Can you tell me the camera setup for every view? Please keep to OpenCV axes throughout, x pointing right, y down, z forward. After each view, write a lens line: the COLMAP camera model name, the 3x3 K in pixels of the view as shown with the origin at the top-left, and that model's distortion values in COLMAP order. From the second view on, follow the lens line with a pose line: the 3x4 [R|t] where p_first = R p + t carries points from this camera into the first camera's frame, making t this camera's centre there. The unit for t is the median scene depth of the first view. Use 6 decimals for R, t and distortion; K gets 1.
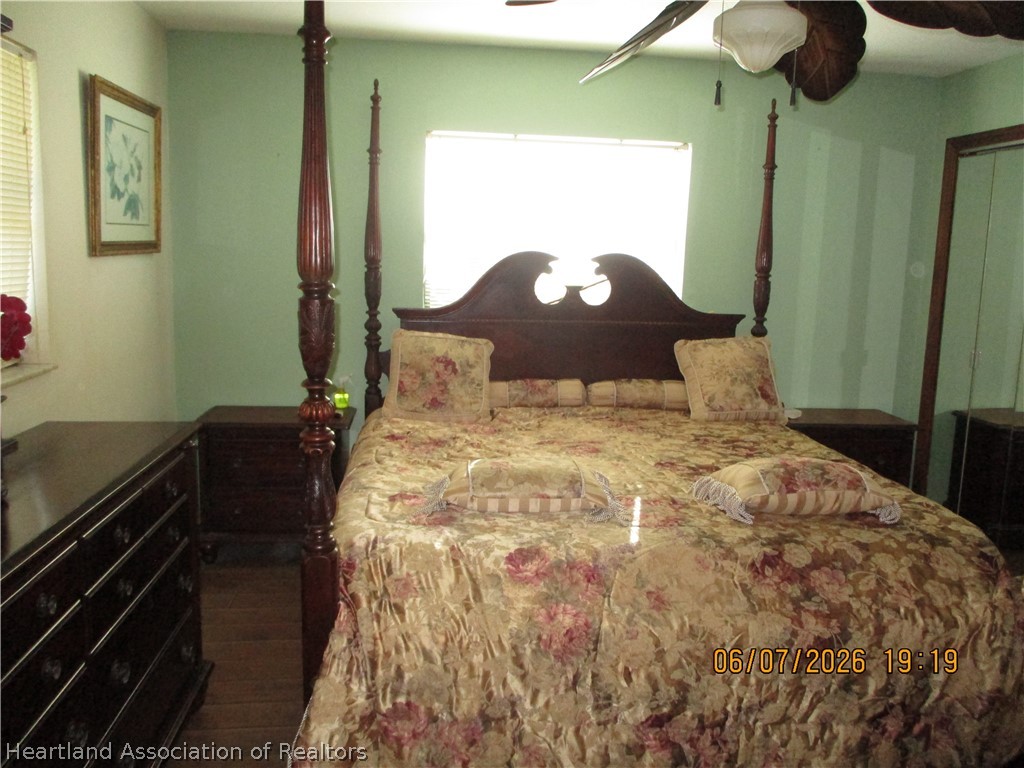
lens RADIAL K [[844.8, 0, 514.6], [0, 844.8, 381.5], [0, 0, 1]] dist [-0.019707, 0.006937]
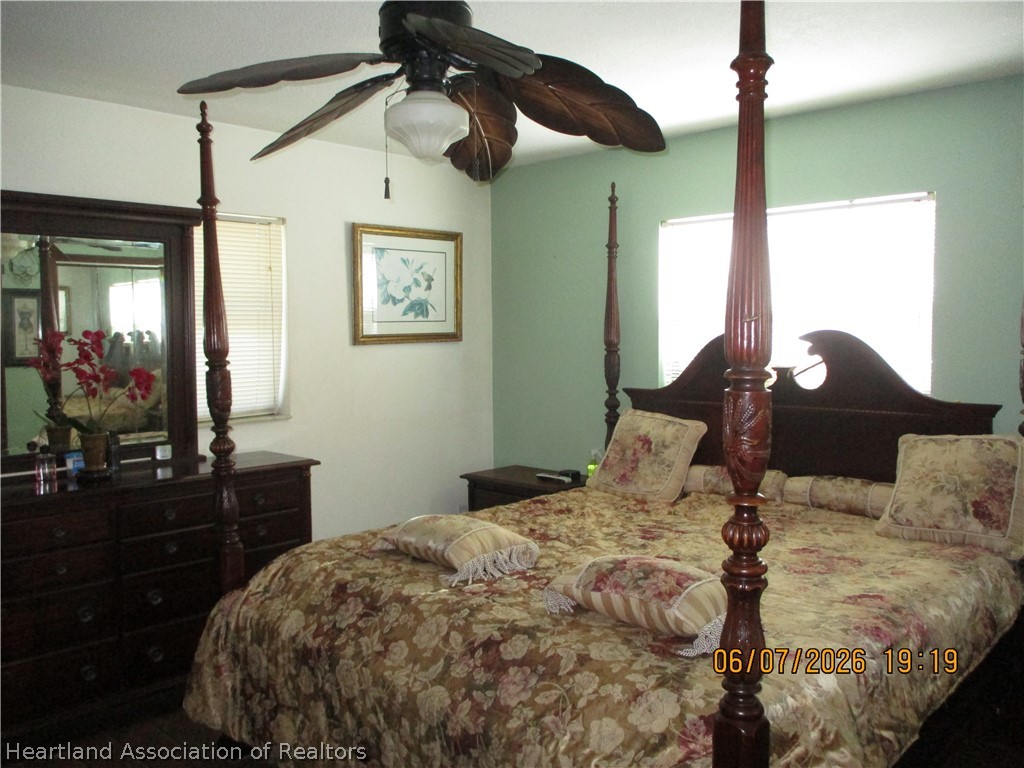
lens RADIAL K [[844.8, 0, 512.3], [0, 844.8, 385.4], [0, 0, 1]] dist [-0.019707, 0.006937]
pose [[0.654218, 0.015309, -0.756151, 0.588633], [-0.089904, 0.994280, -0.057655, -0.016295], [0.750944, 0.105699, 0.651852, 0.202184]]
